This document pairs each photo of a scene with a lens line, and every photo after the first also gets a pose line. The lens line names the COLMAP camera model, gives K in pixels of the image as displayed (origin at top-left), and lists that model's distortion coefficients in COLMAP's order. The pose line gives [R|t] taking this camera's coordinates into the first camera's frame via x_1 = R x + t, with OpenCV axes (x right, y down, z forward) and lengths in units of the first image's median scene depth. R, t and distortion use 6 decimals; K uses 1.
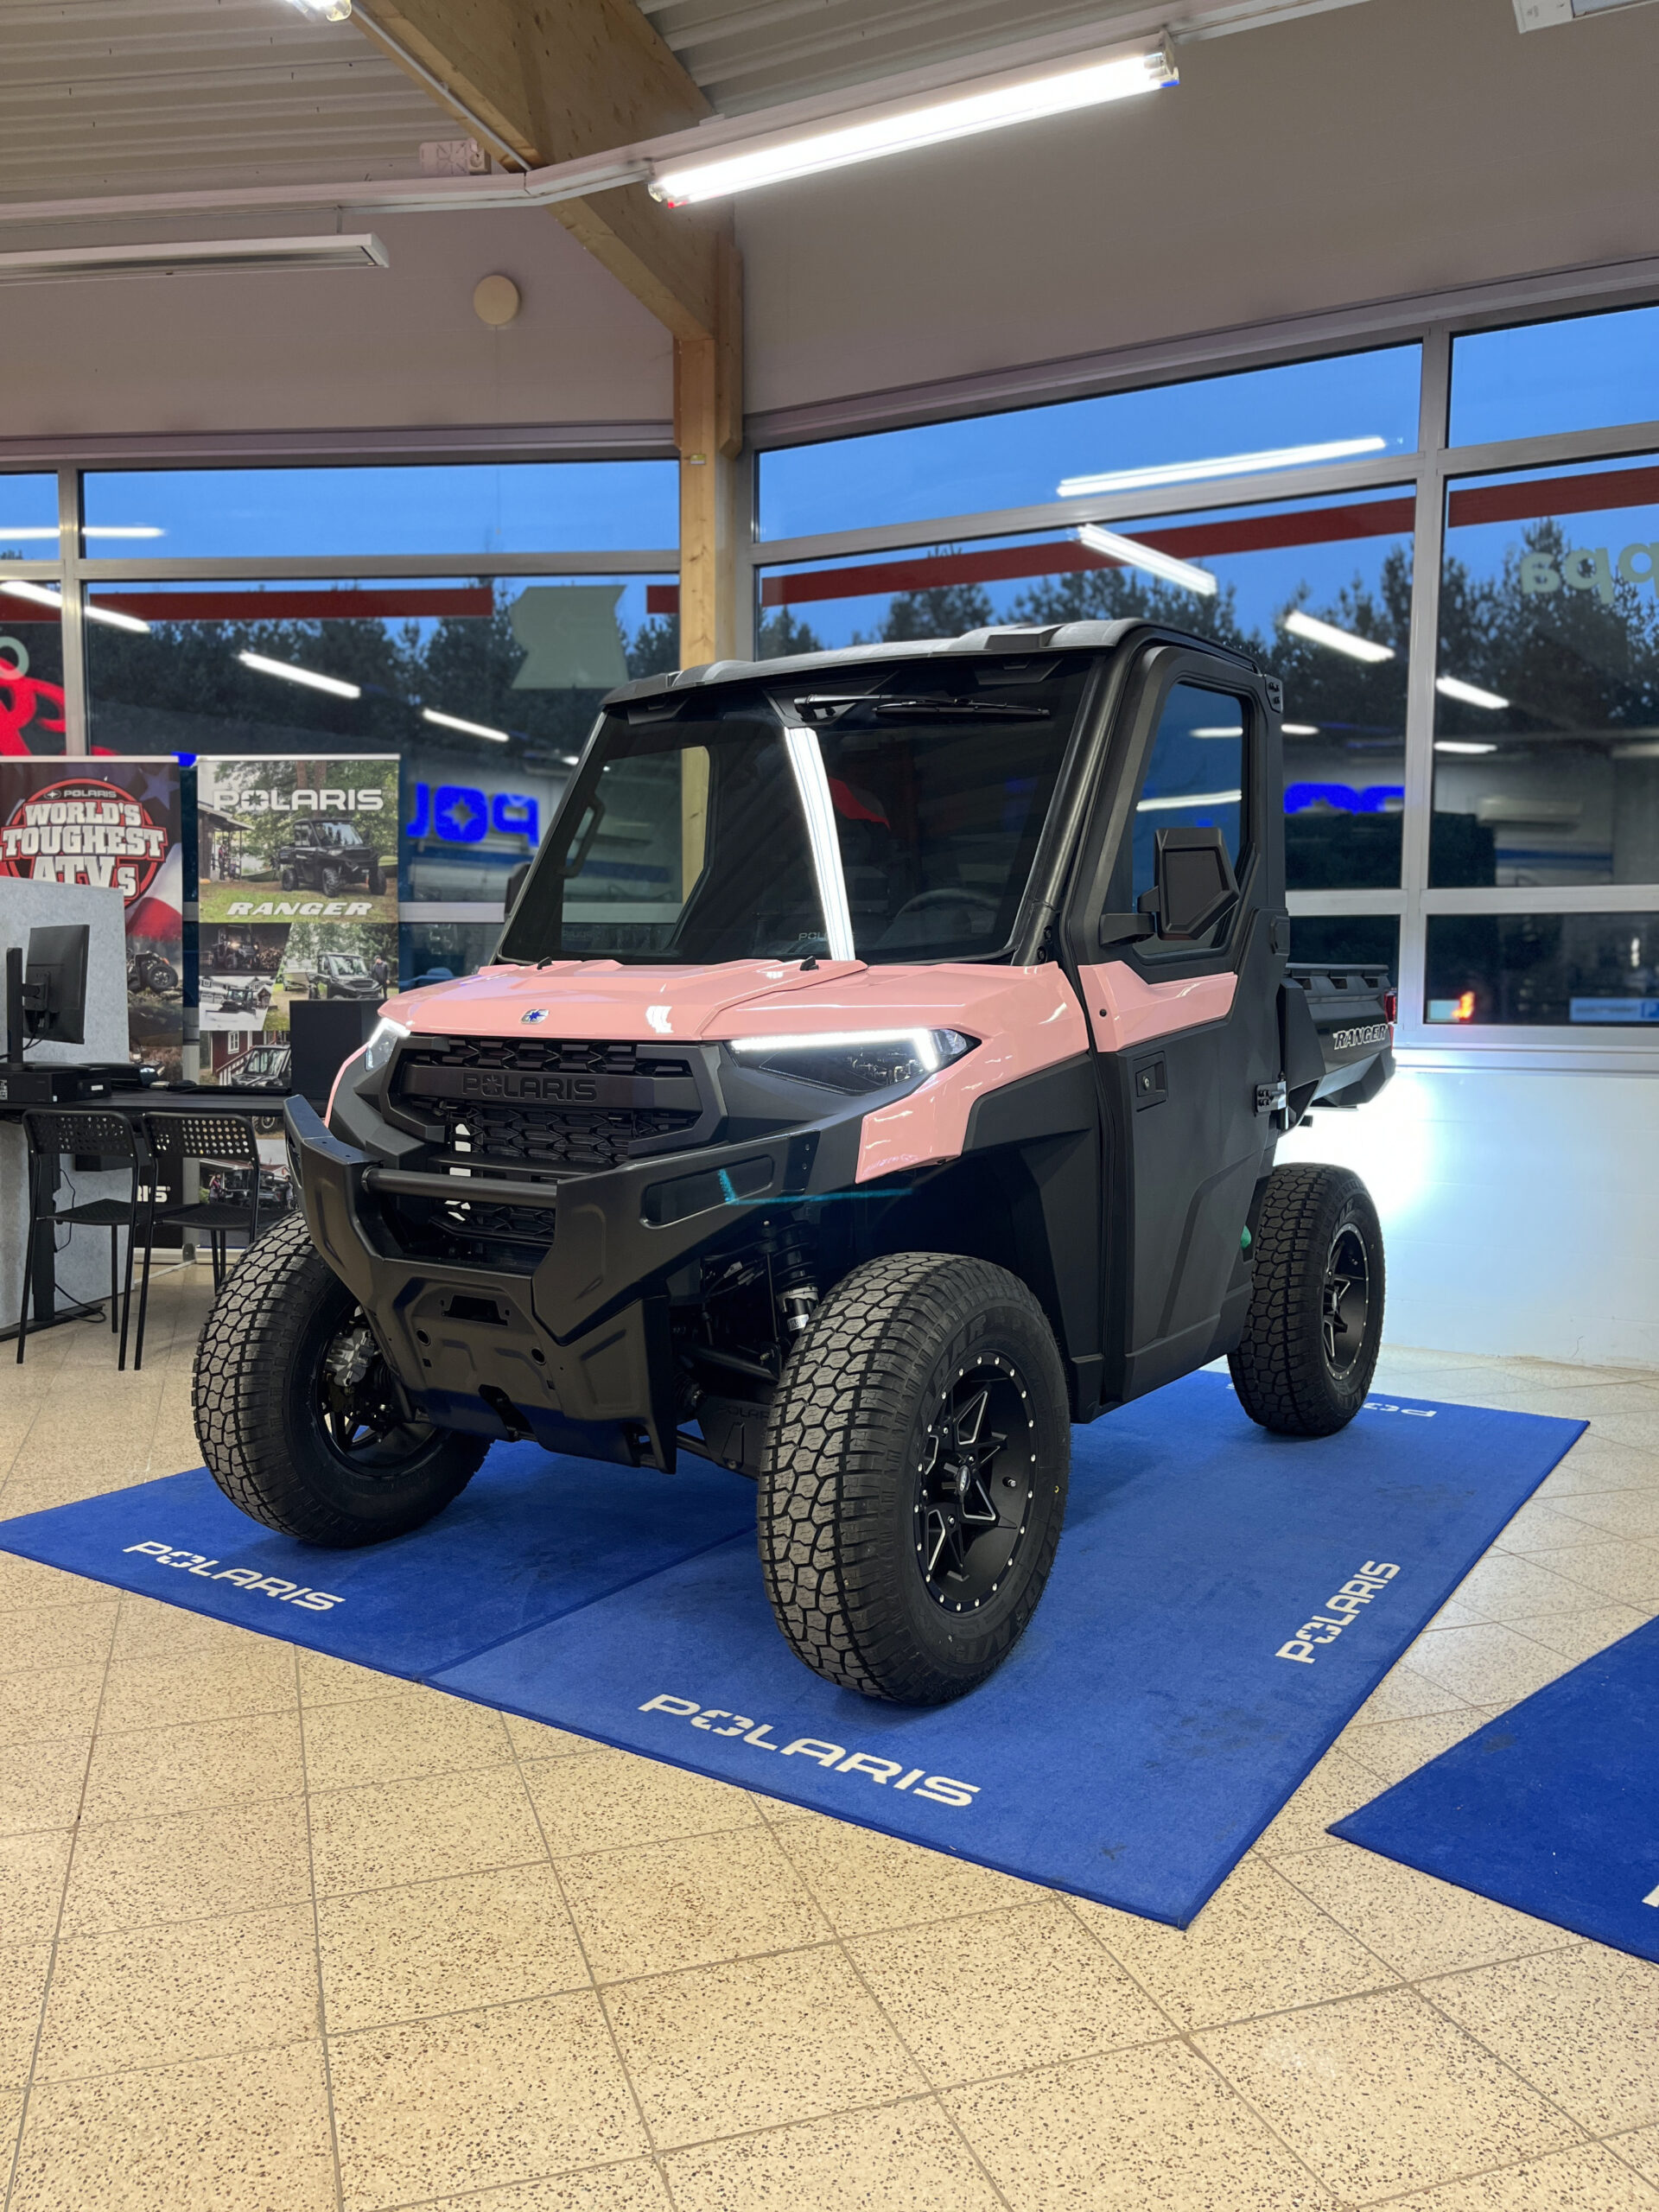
lens RADIAL K [[1672.4, 0, 840.2], [0, 1672.4, 1117.0], [0, 0, 1]] dist [0.063278, -0.096969]
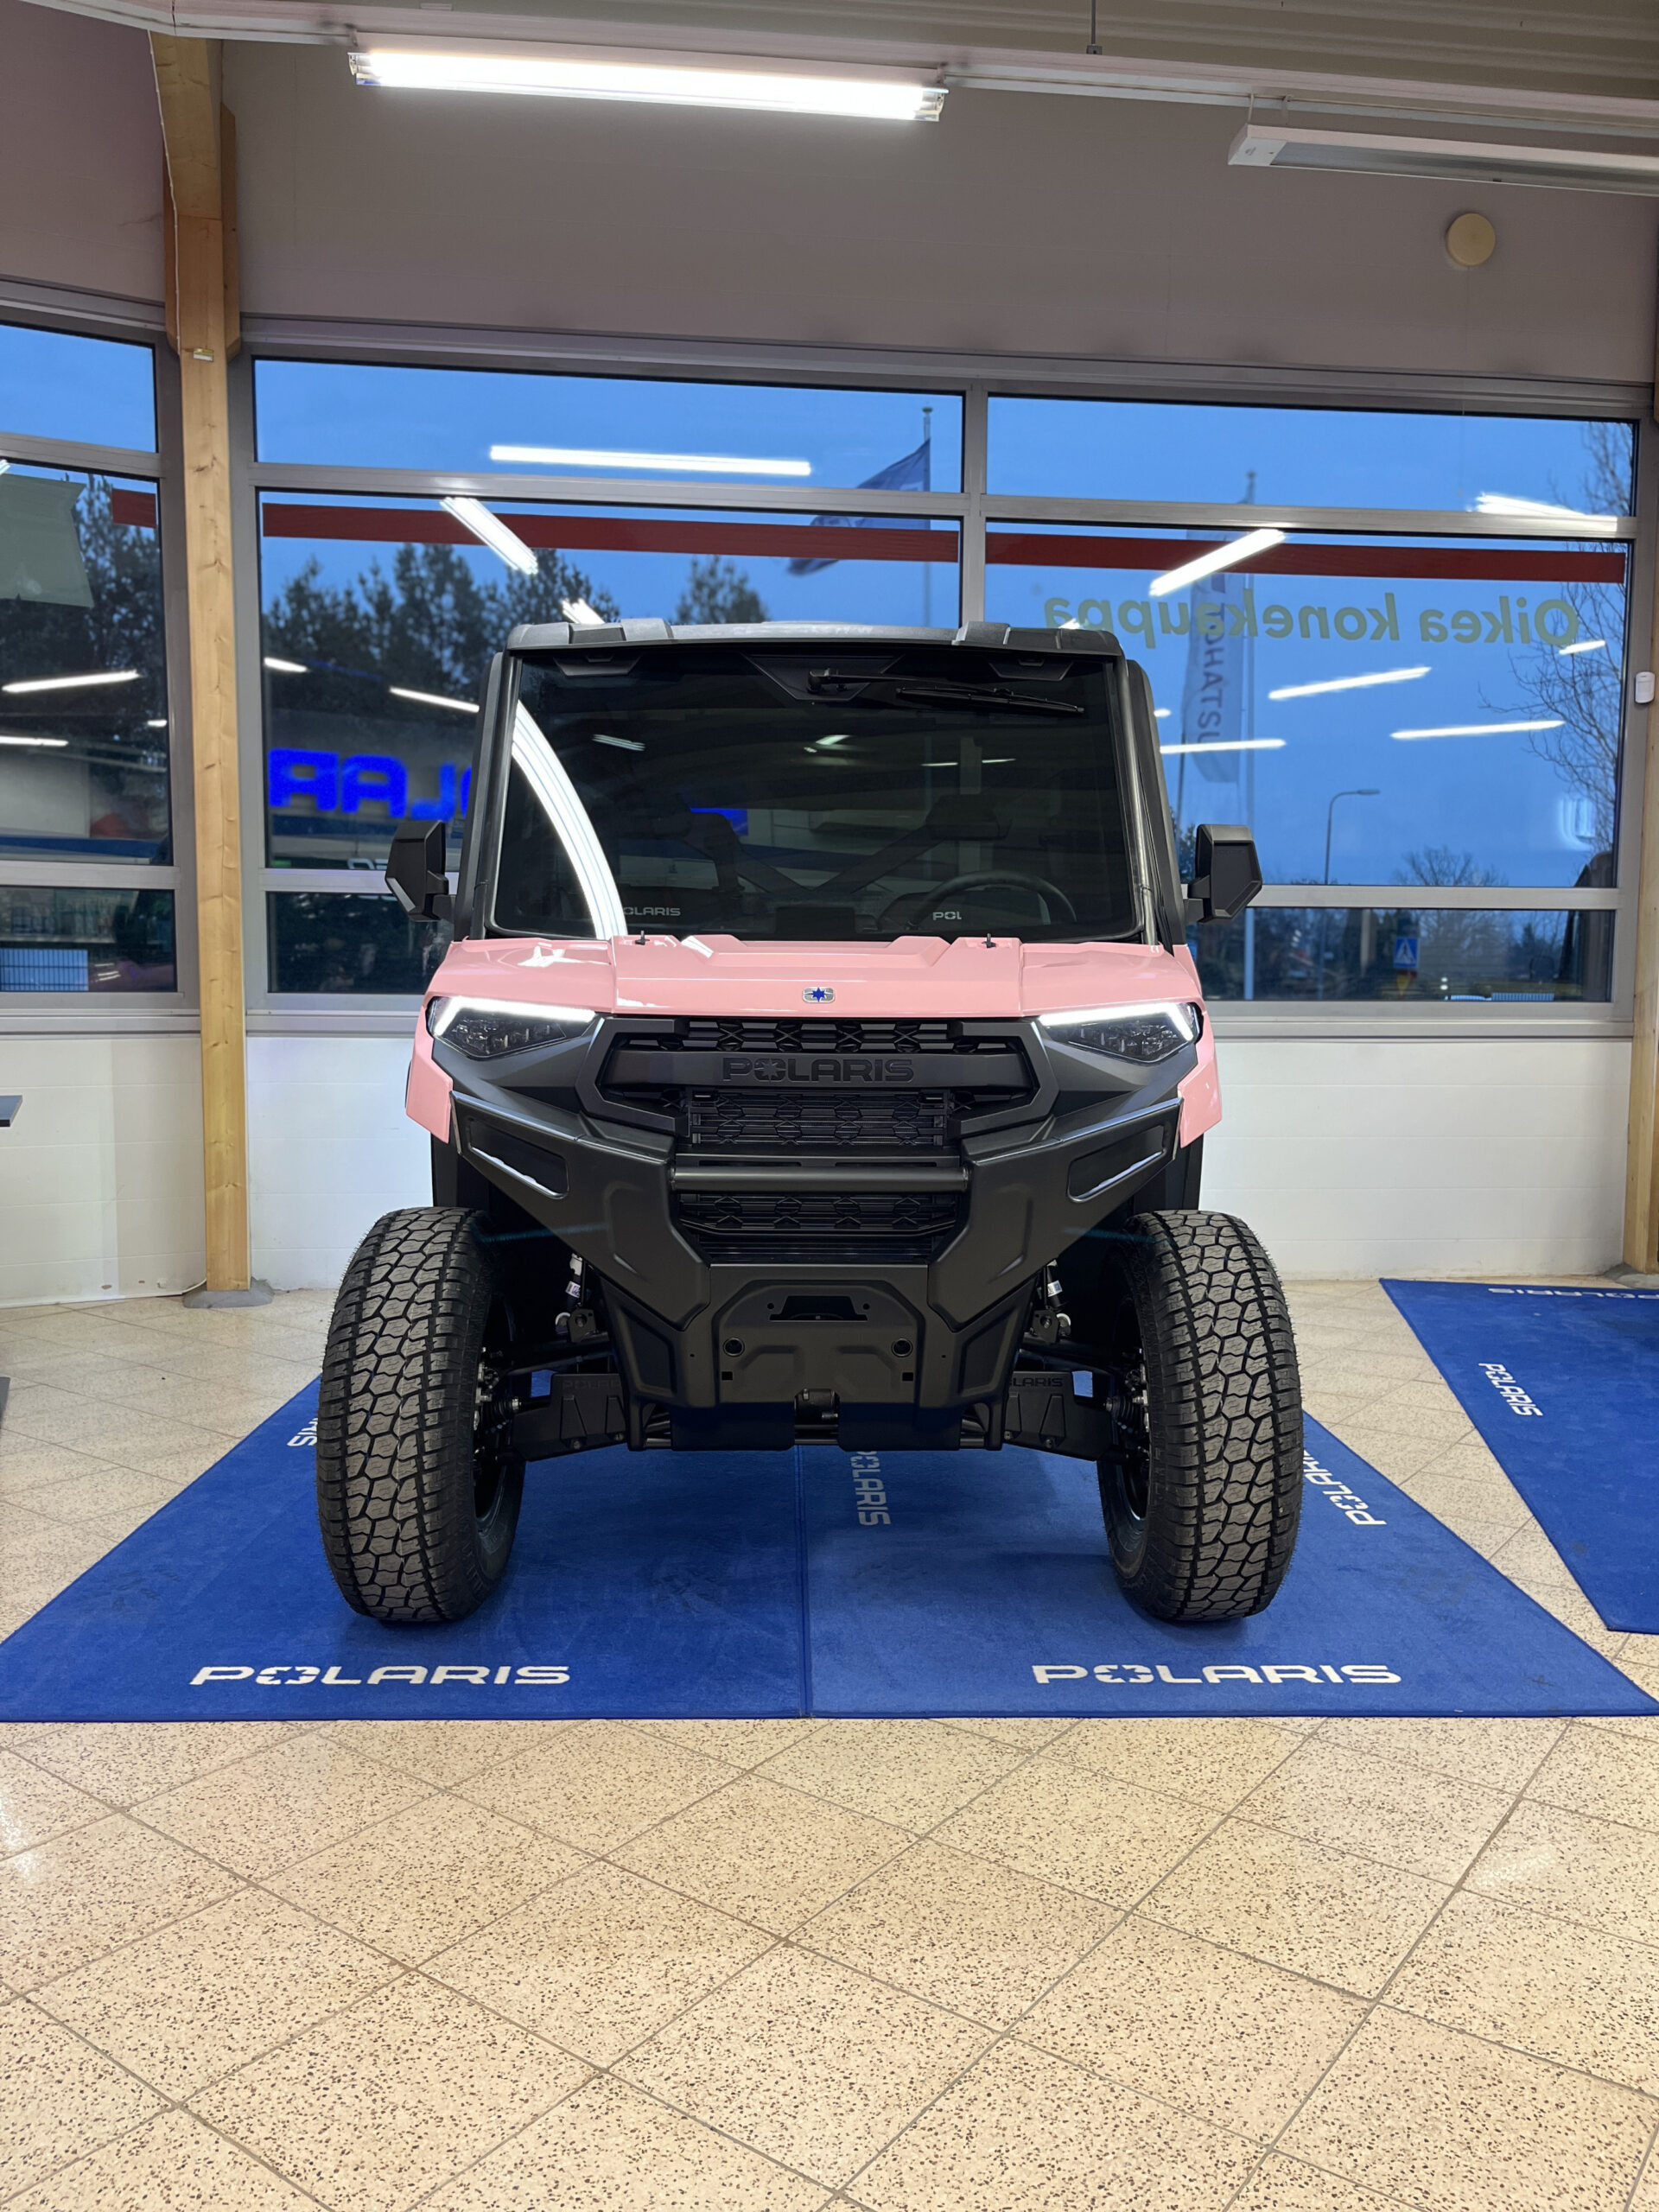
lens RADIAL K [[1672.3, 0, 831.6], [0, 1672.3, 1117.7], [0, 0, 1]] dist [0.060954, -0.085089]
pose [[0.827838, -0.048597, 0.558859, -0.680736], [0.041813, 0.998815, 0.024916, -0.013647], [-0.559407, 0.002741, 0.828889, 0.209422]]
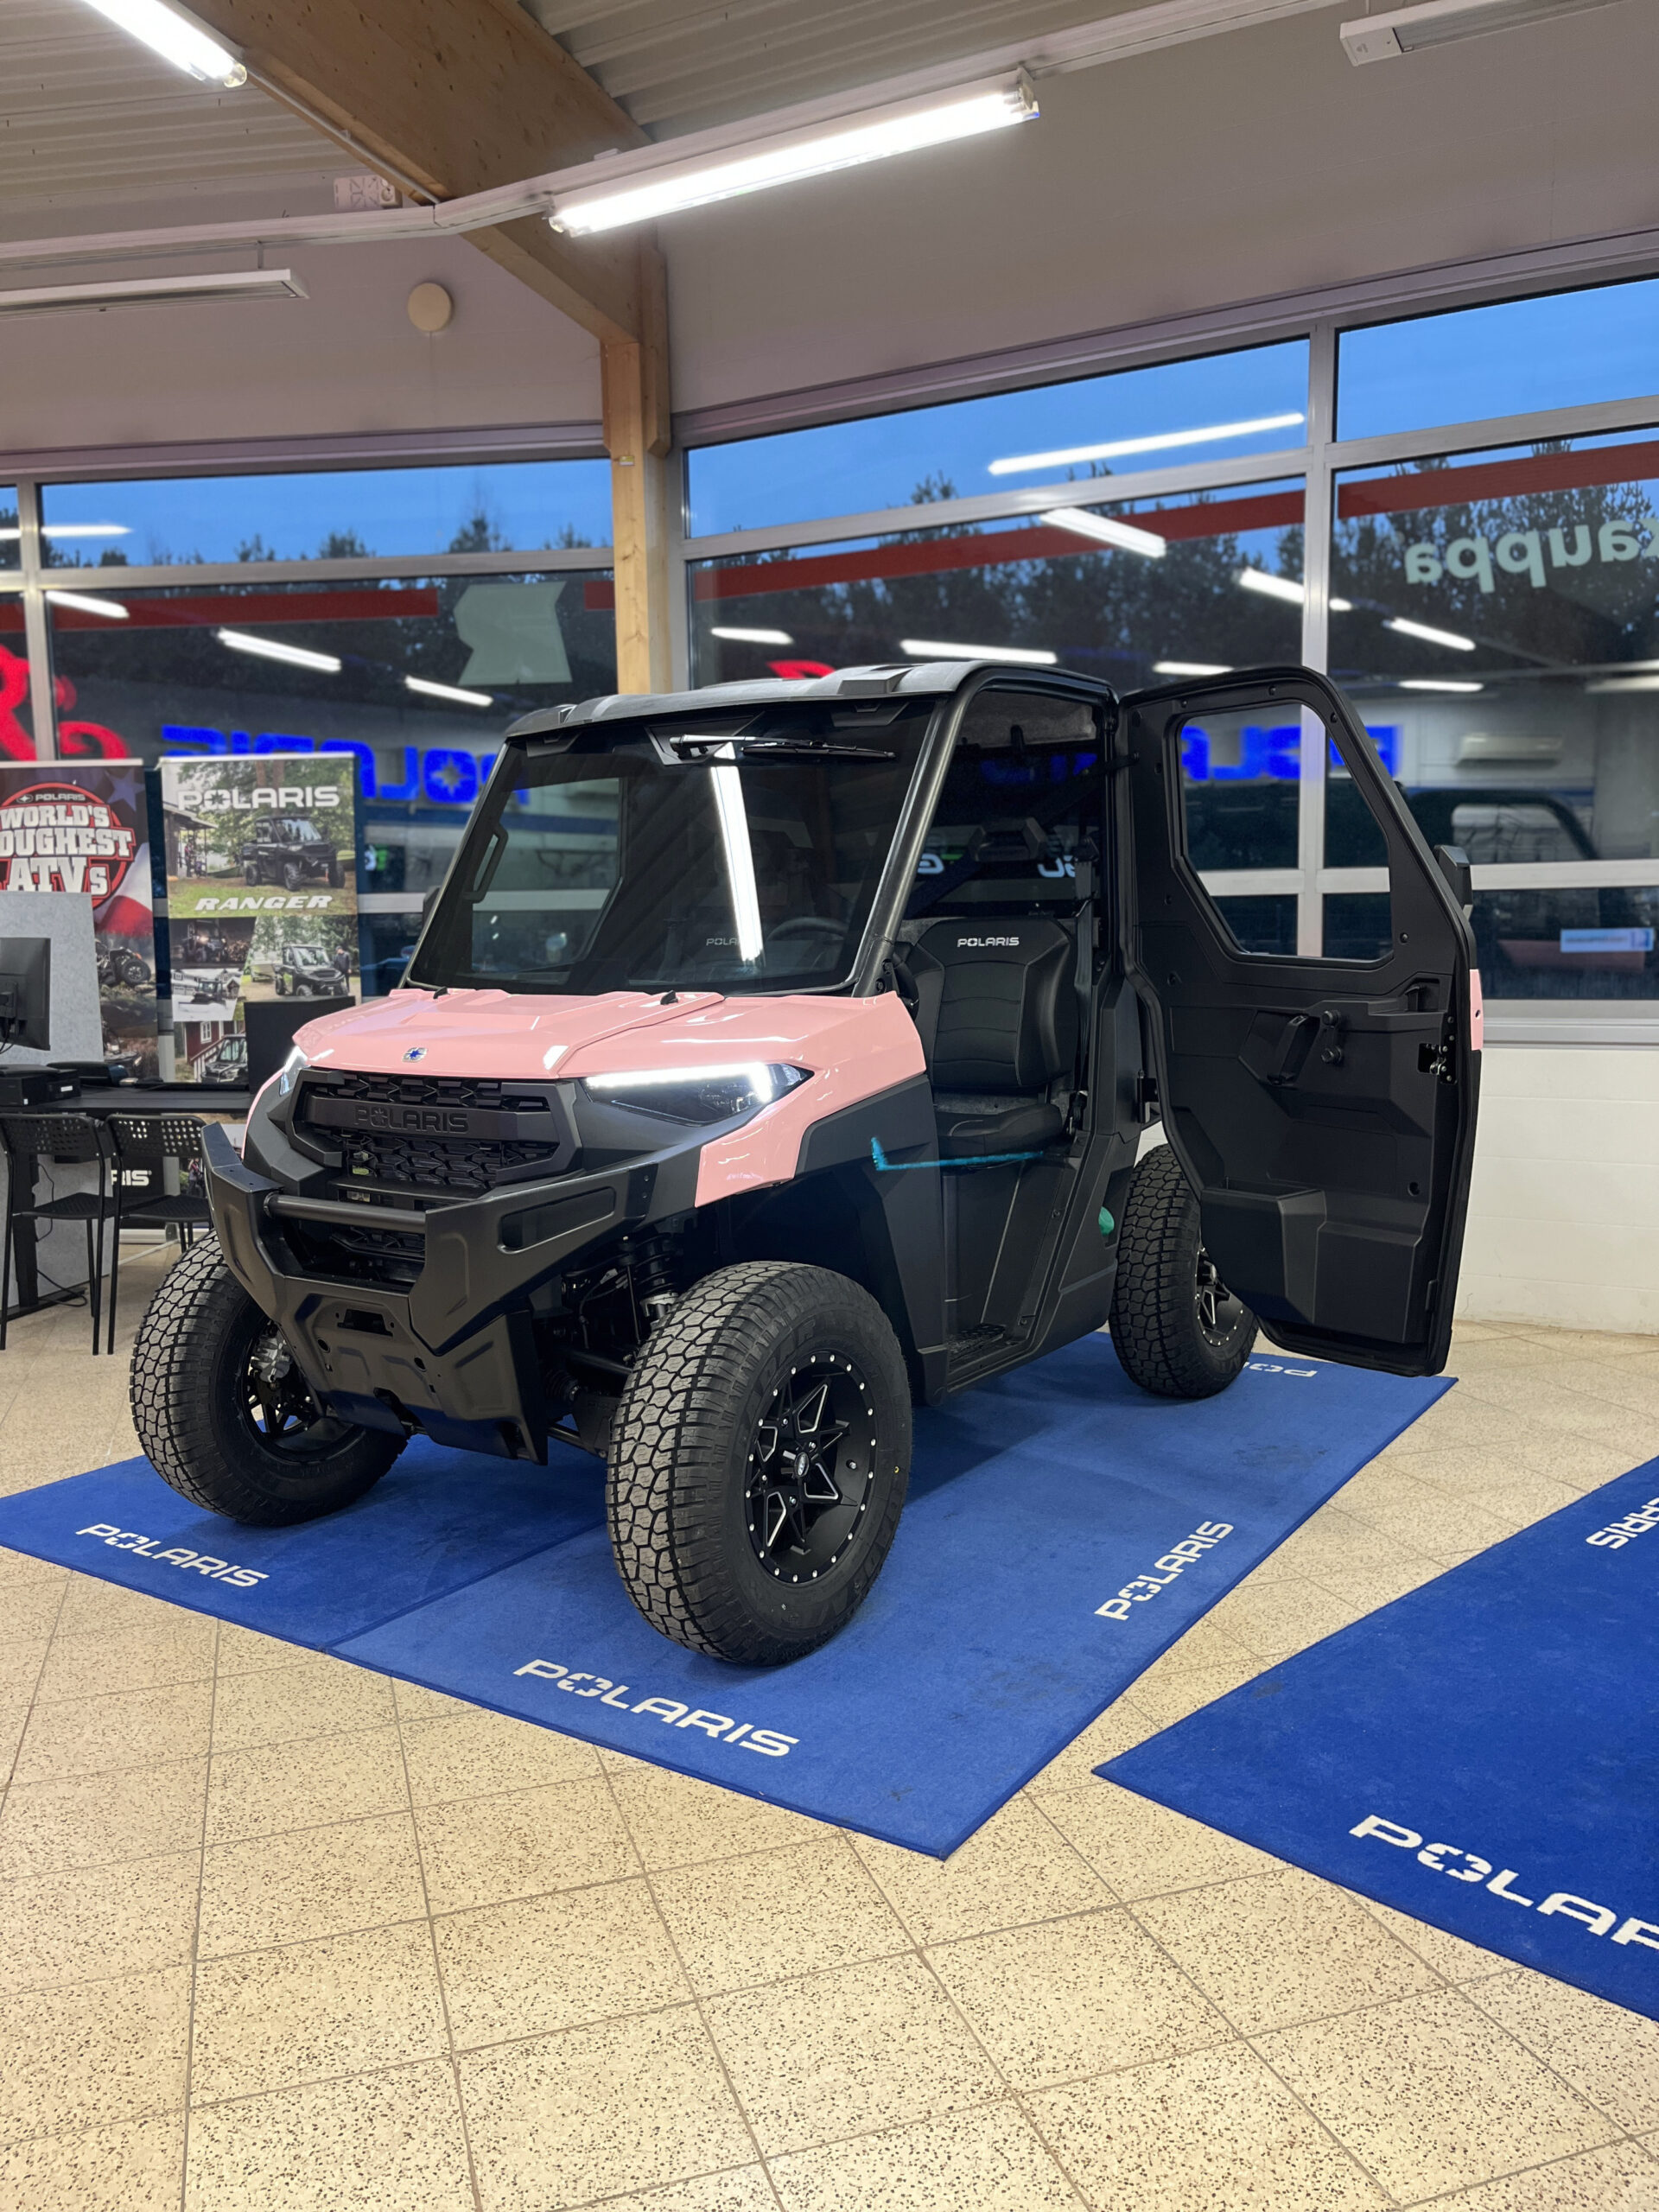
lens RADIAL K [[1672.3, 0, 831.6], [0, 1672.3, 1117.7], [0, 0, 1]] dist [0.060954, -0.085089]
pose [[0.999591, -0.021469, -0.018908, 0.108647], [0.022210, 0.998956, 0.039931, -0.054588], [0.018031, -0.040334, 0.999024, -0.098629]]
